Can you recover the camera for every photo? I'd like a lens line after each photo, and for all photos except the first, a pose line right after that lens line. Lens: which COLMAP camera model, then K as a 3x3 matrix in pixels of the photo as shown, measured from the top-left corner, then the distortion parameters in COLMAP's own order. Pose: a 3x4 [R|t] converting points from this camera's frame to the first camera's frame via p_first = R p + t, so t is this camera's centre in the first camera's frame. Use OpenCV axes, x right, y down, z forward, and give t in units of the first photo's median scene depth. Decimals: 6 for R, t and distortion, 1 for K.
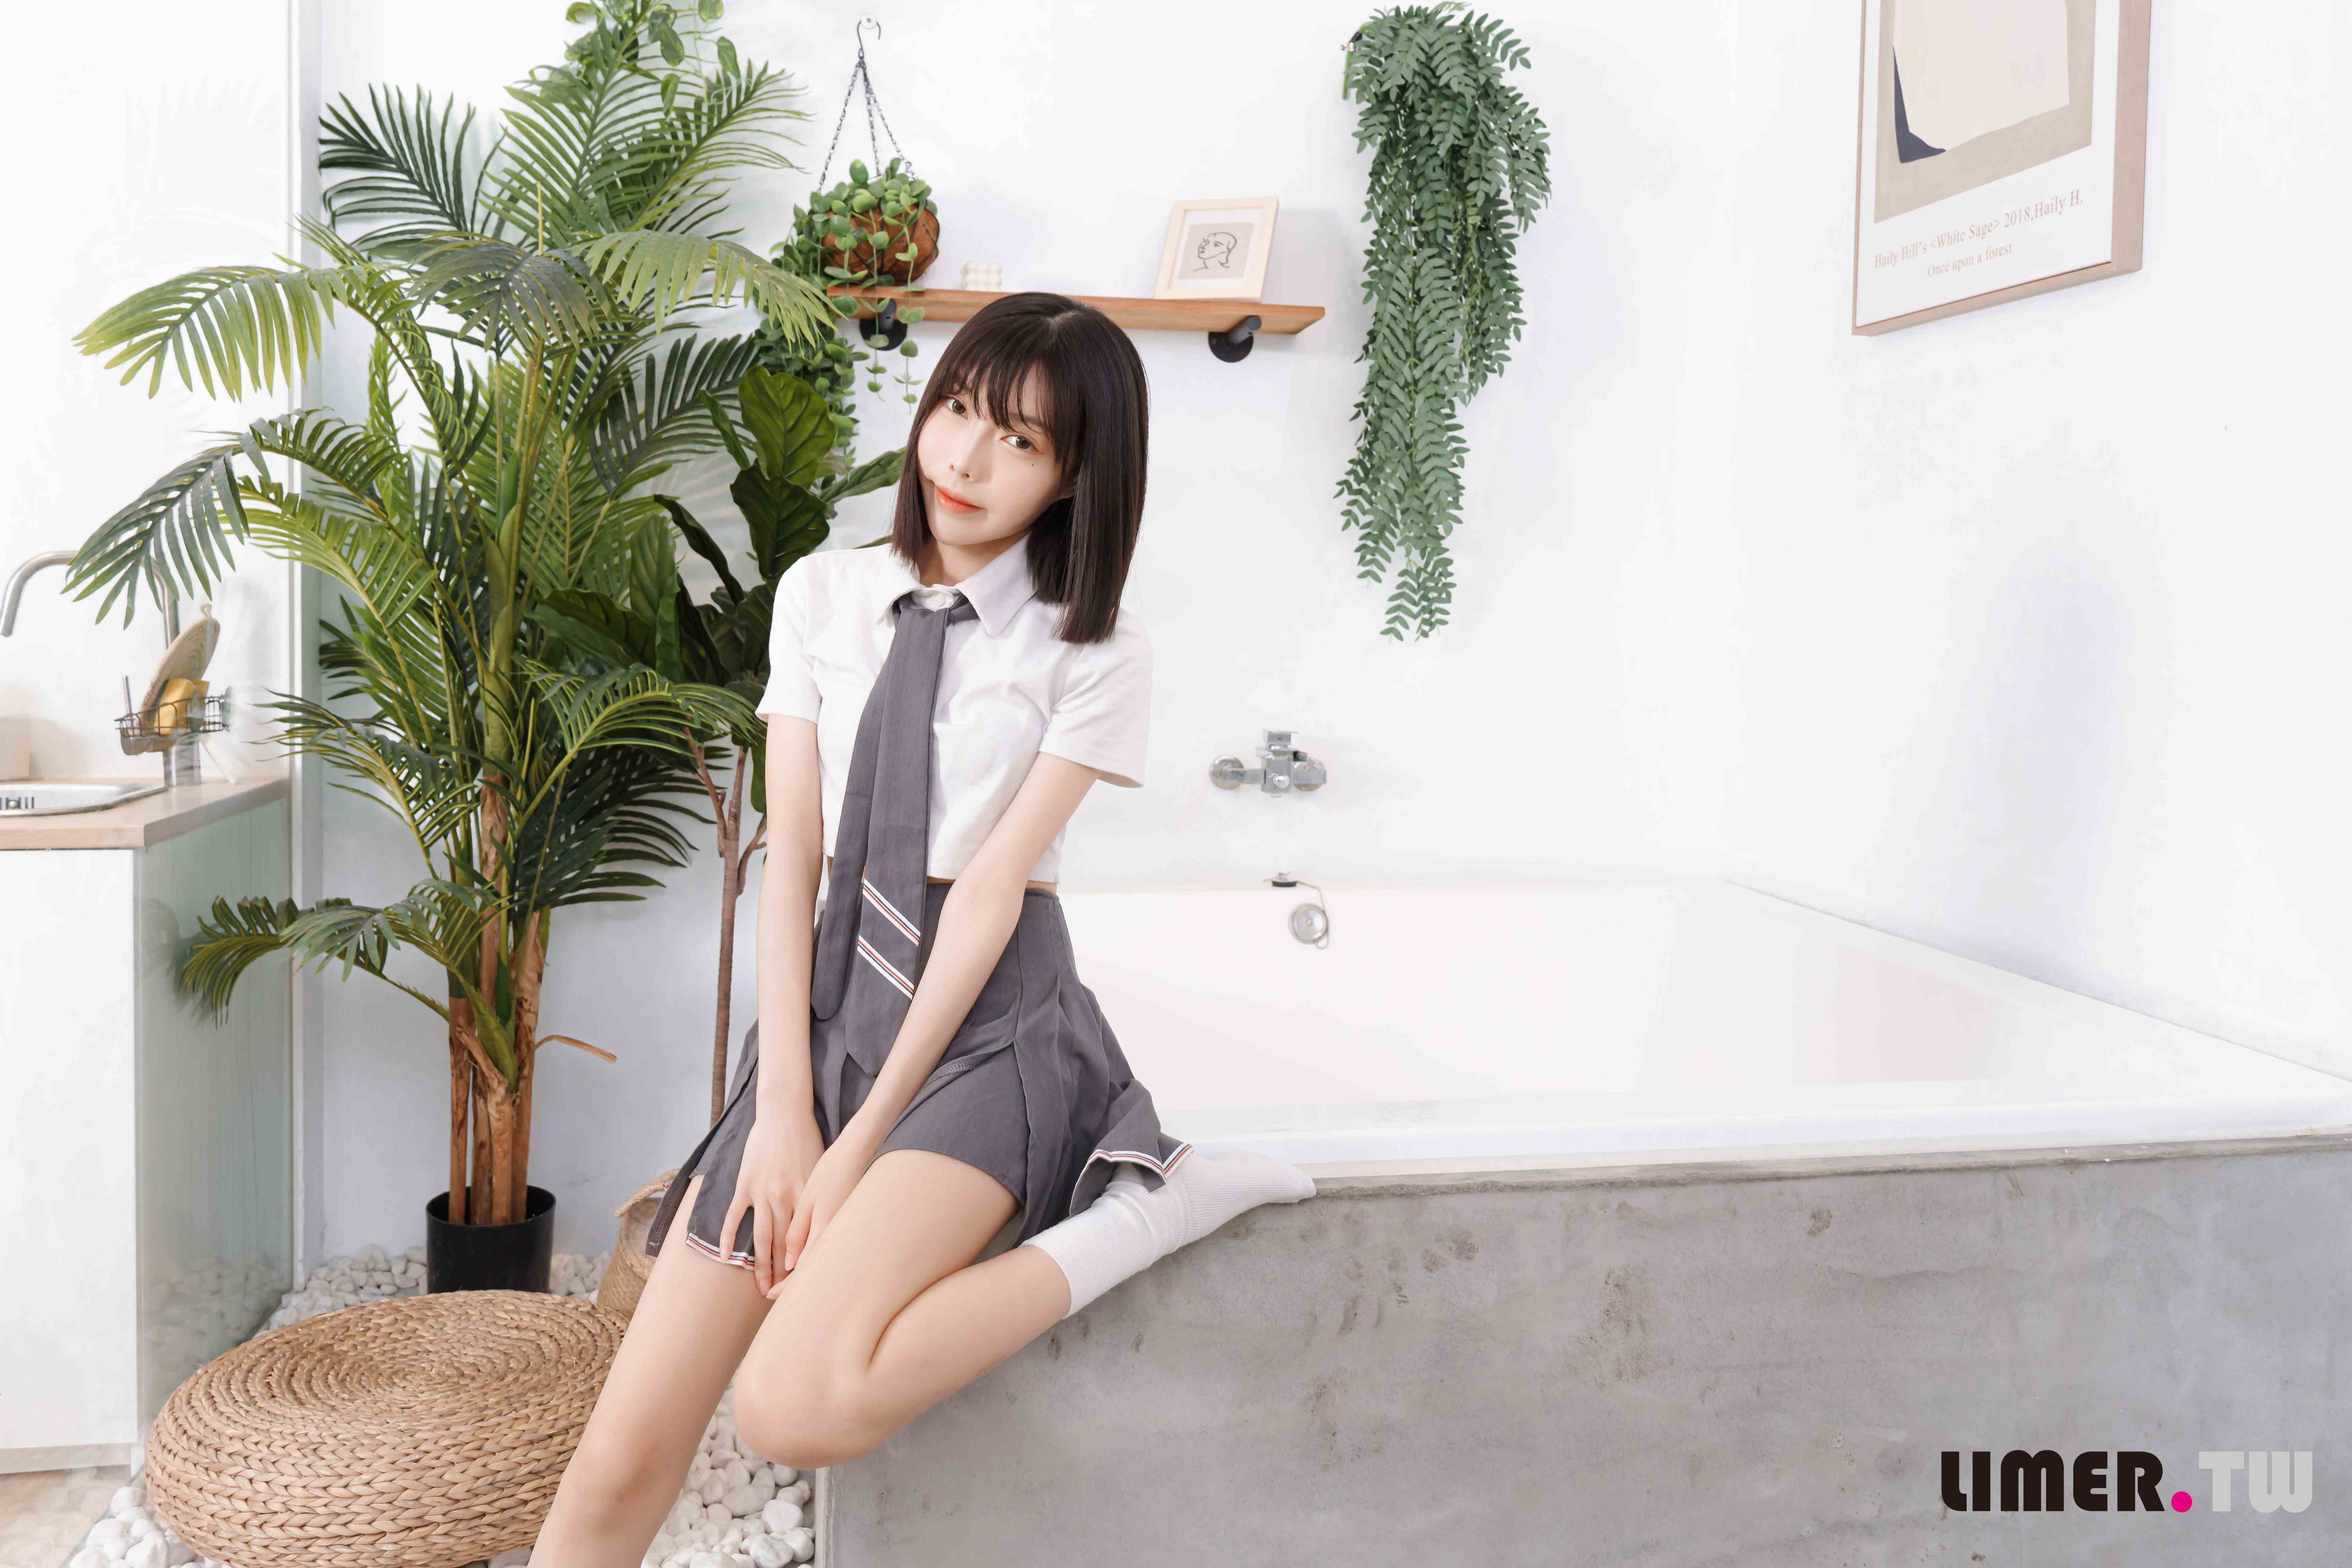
lens RADIAL K [[1881.2, 0, 1162.2], [0, 1881.2, 695.1], [0, 0, 1]] dist [-0.001637, 0.022885]
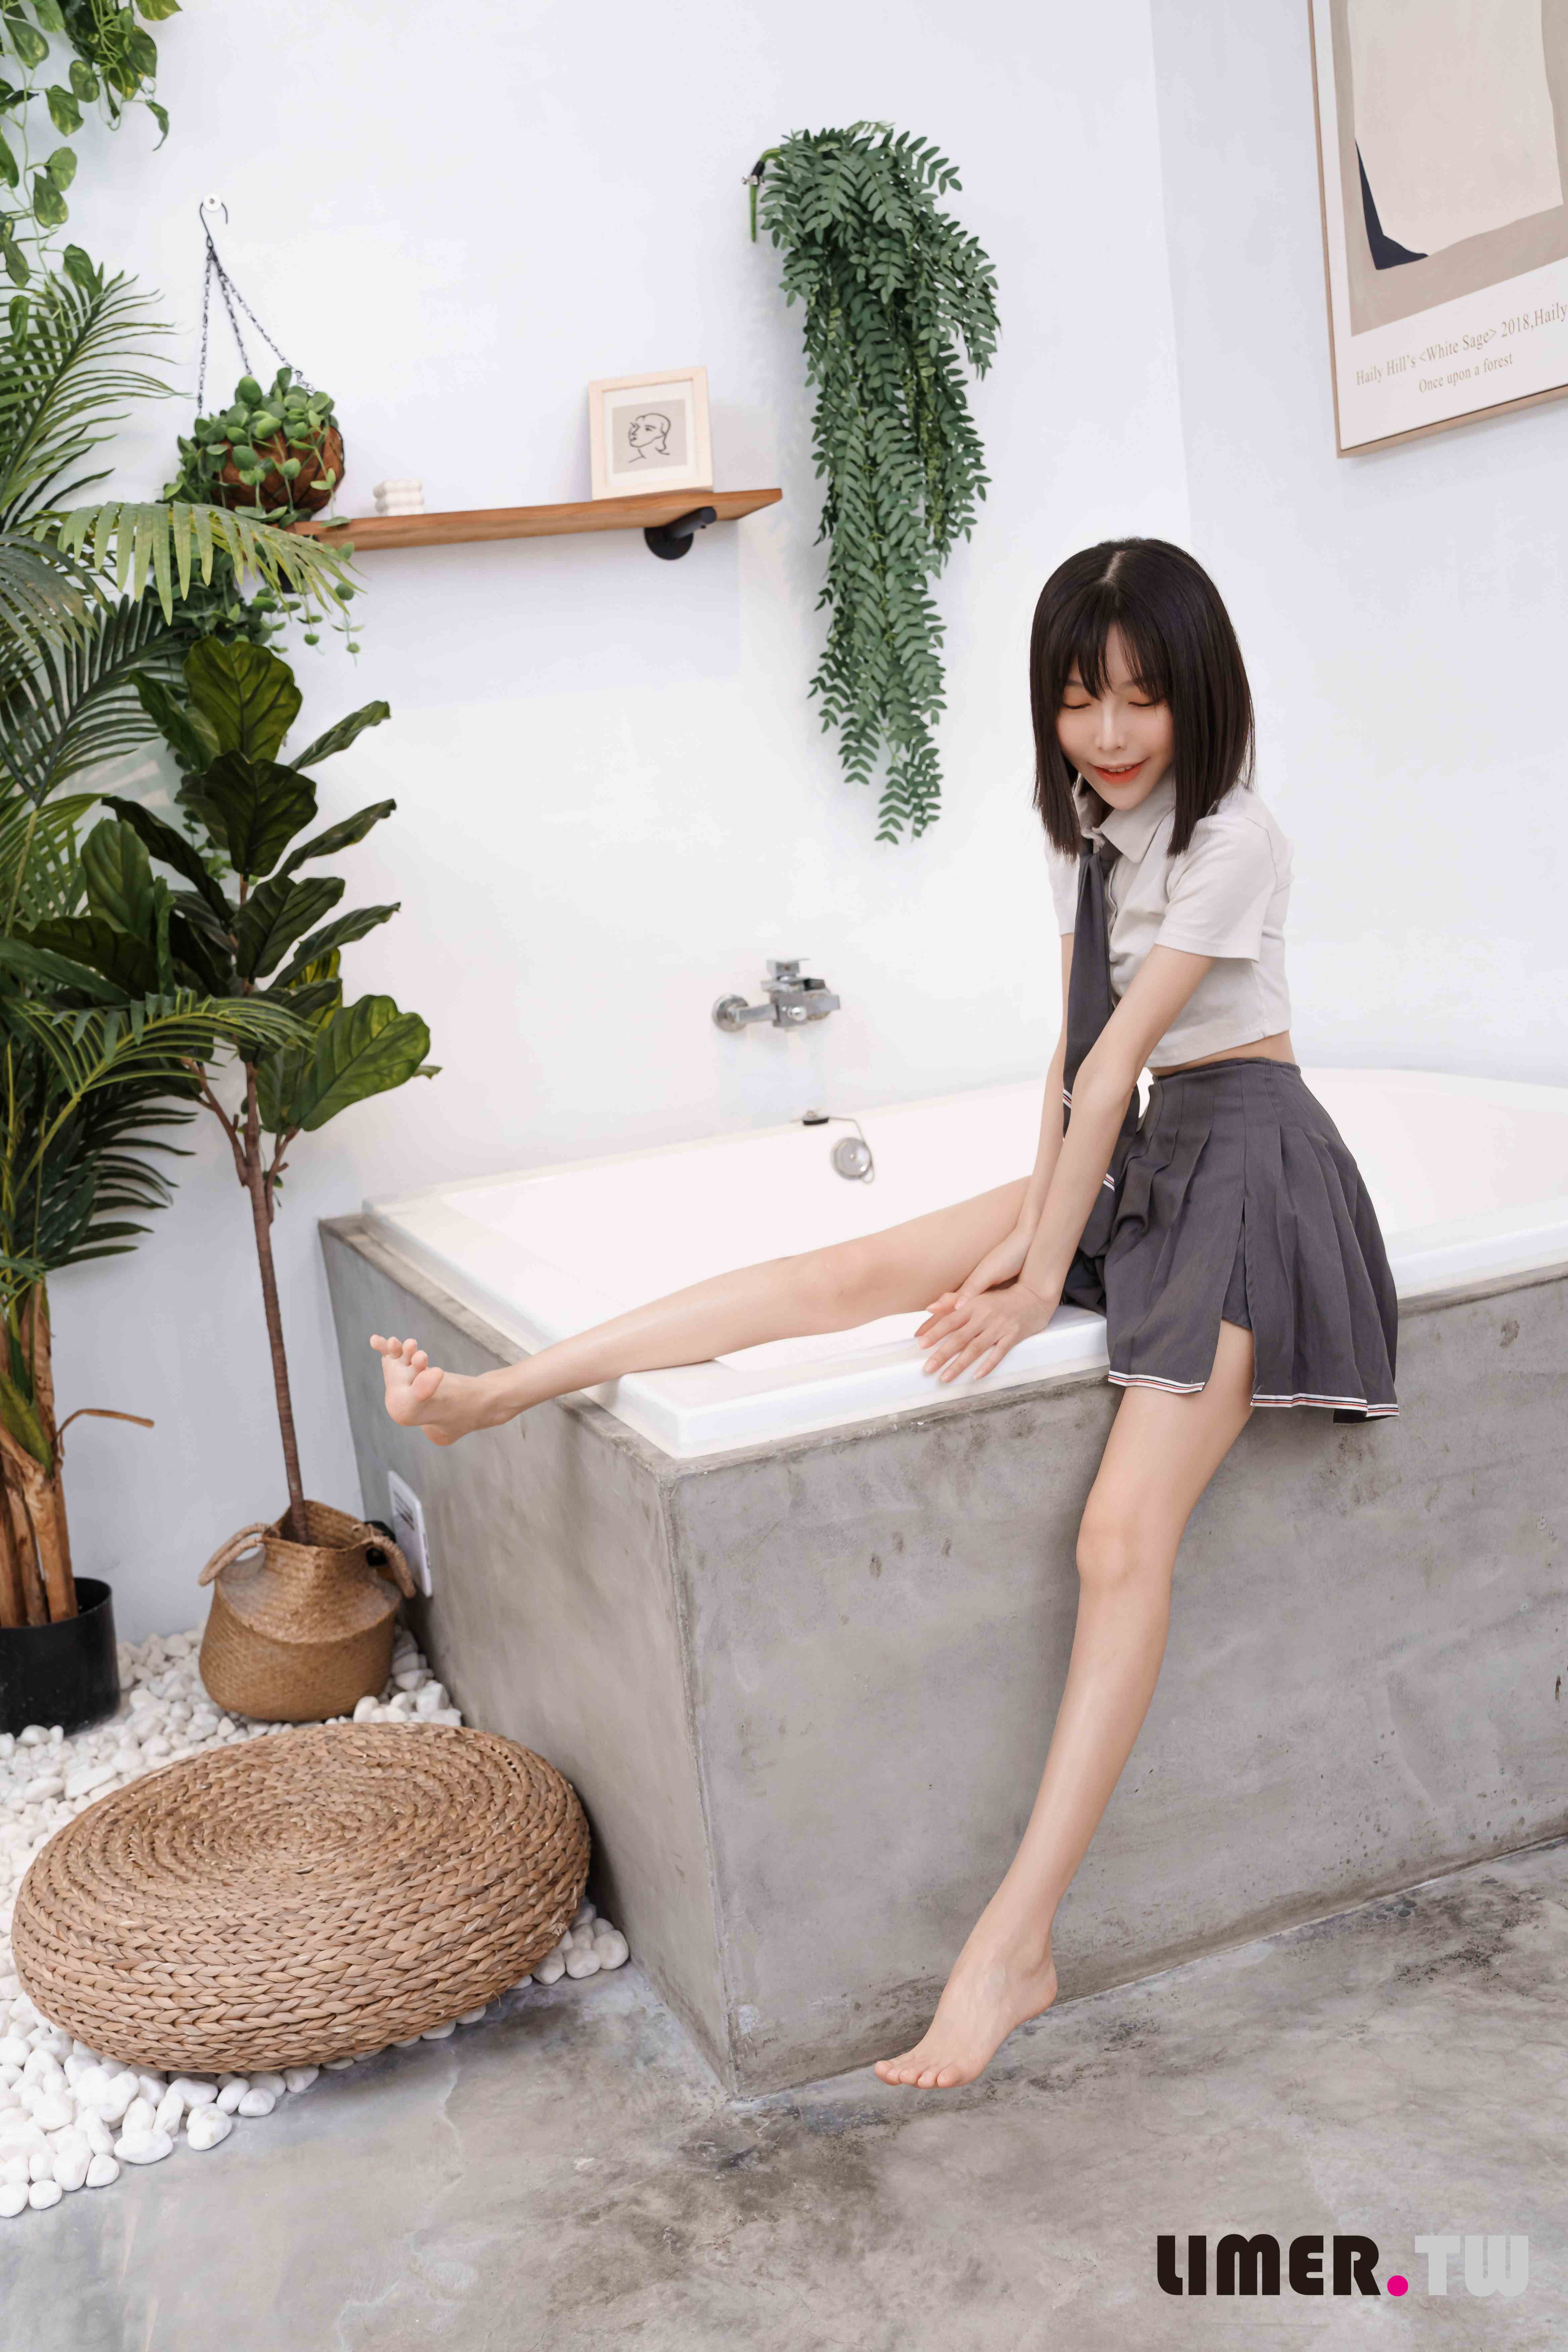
lens RADIAL K [[2297.3, 0, 774.6], [0, 2297.3, 1200.6], [0, 0, 1]] dist [0.024008, 0.005905]
pose [[0.973241, -0.161997, 0.162966, -0.154718], [0.140157, 0.980513, 0.137661, -0.022472], [-0.182091, -0.111137, 0.976981, -0.125346]]
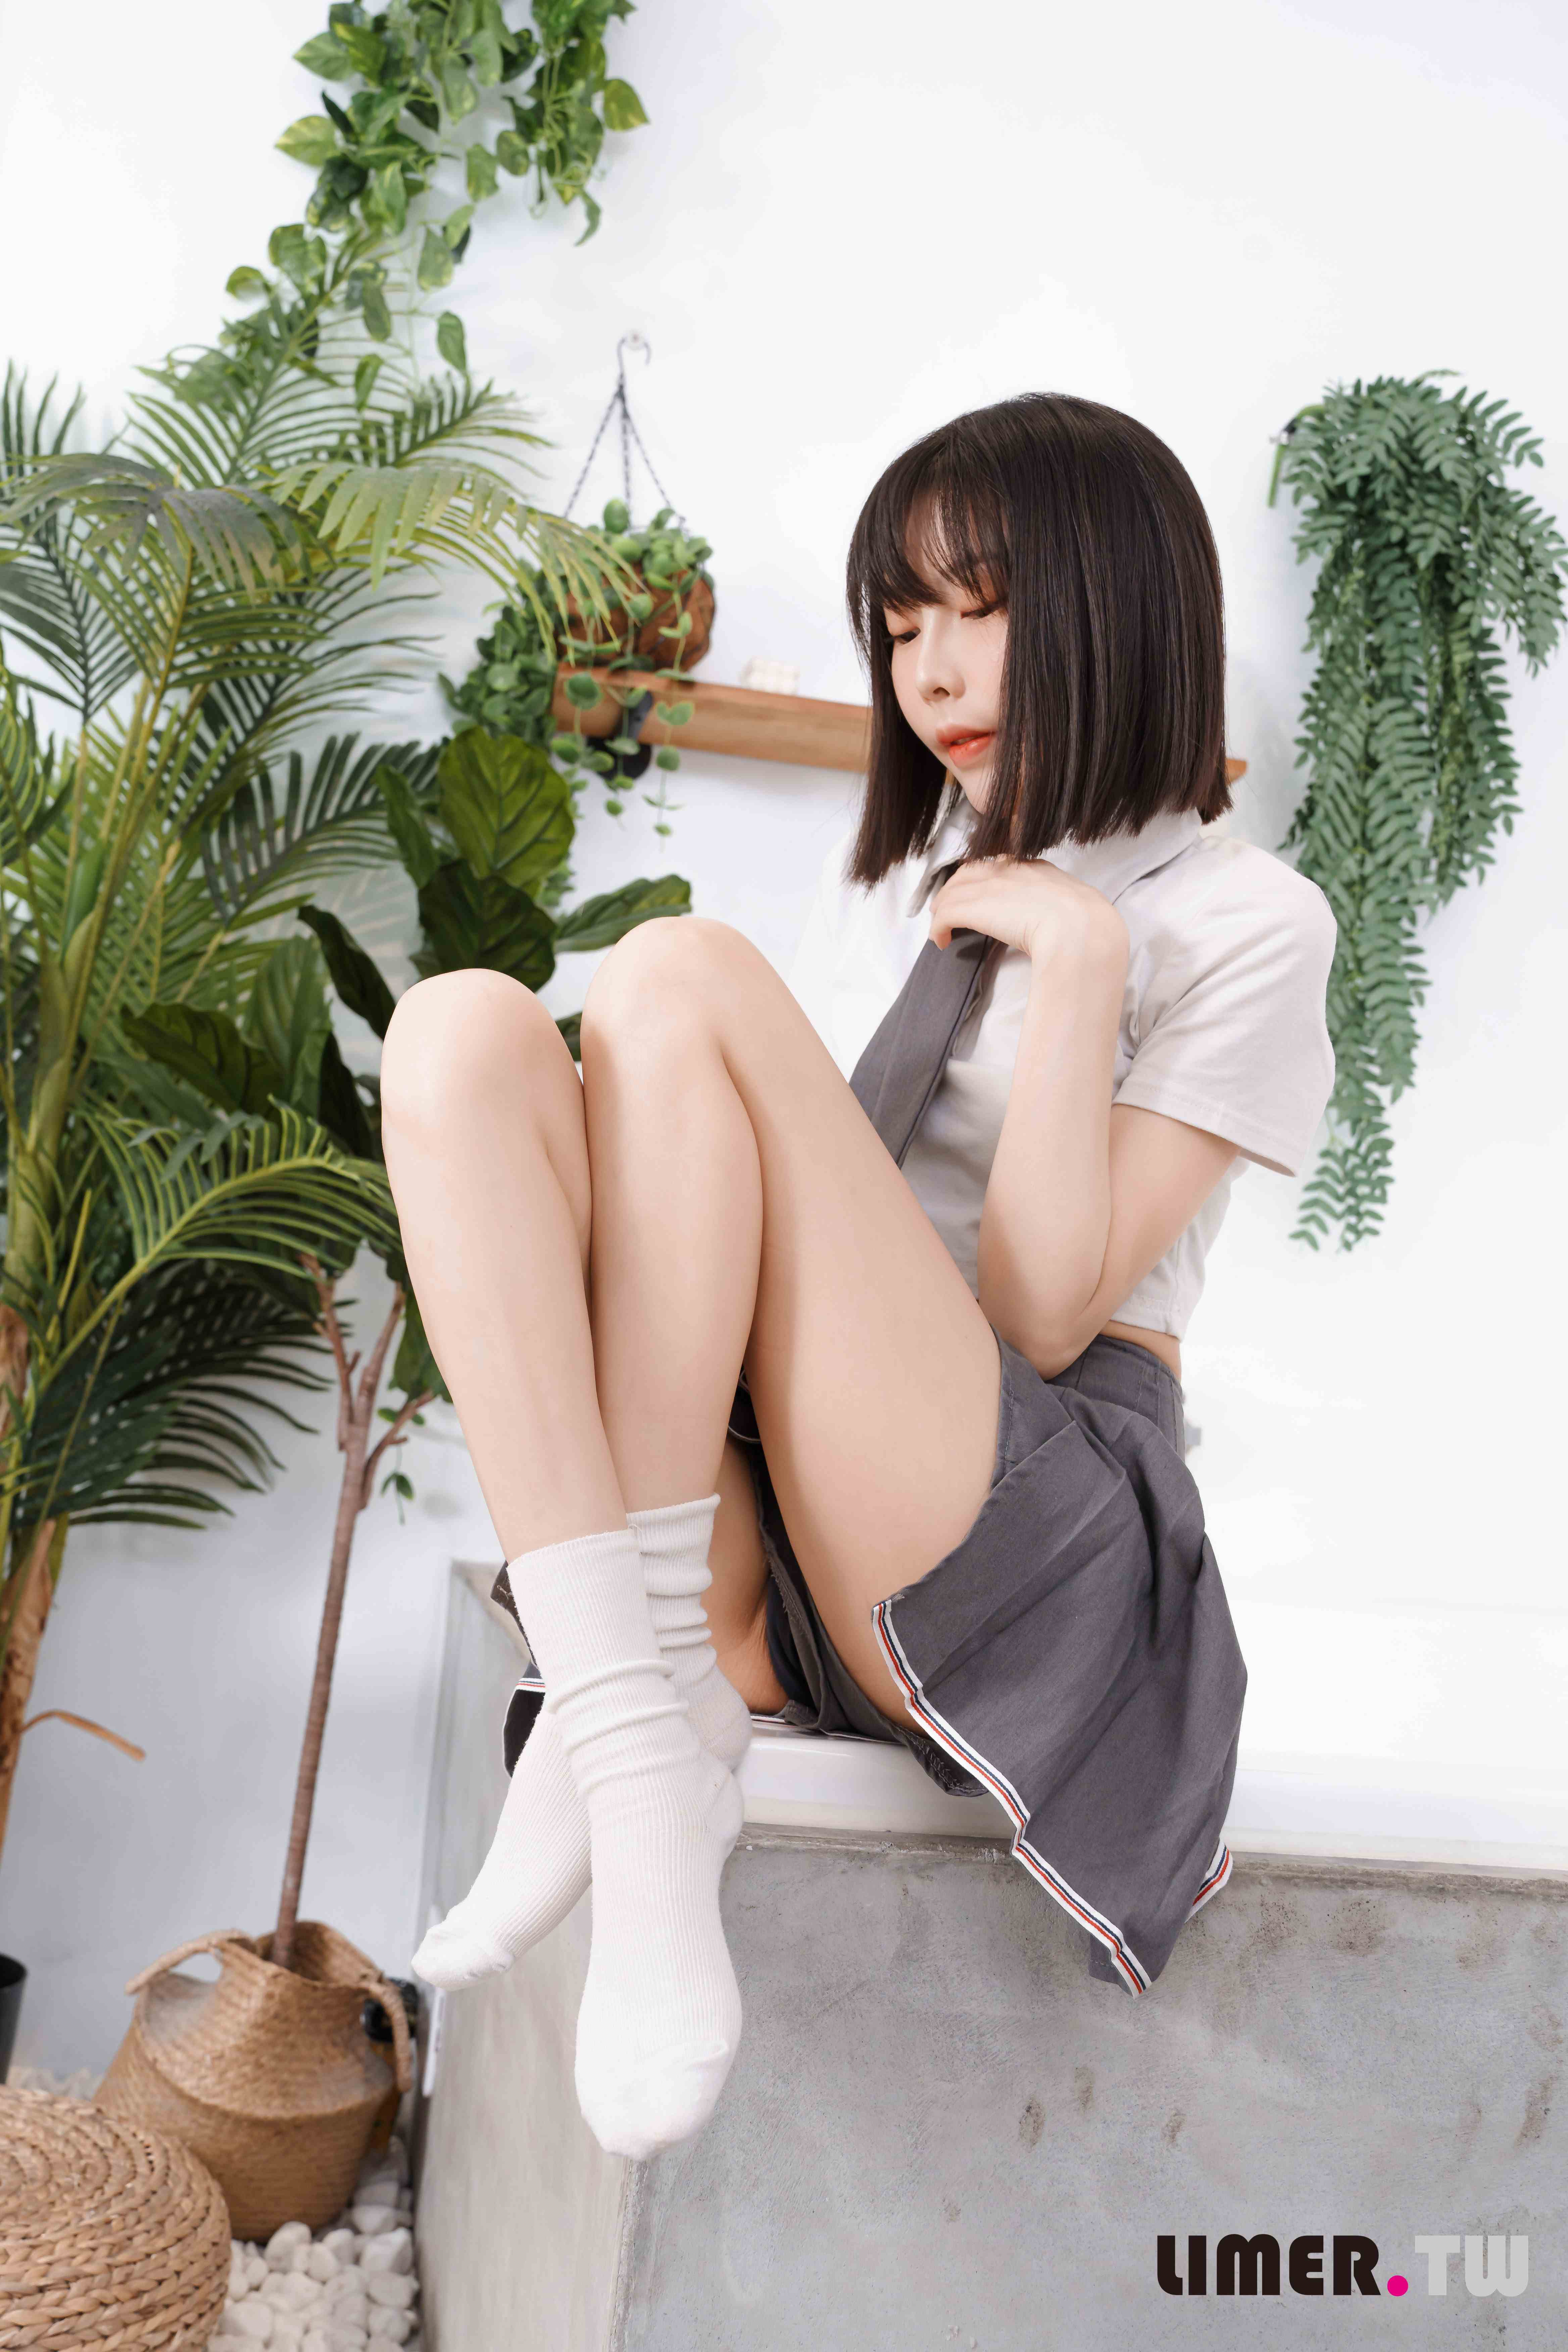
lens RADIAL K [[2356.4, 0, 771.2], [0, 2356.4, 1226.4], [0, 0, 1]] dist [0.014883, -0.027761]
pose [[0.997215, 0.074478, 0.003880, -0.083586], [-0.073371, 0.989066, -0.127930, 0.094910], [-0.013365, 0.127289, 0.991776, 0.143222]]
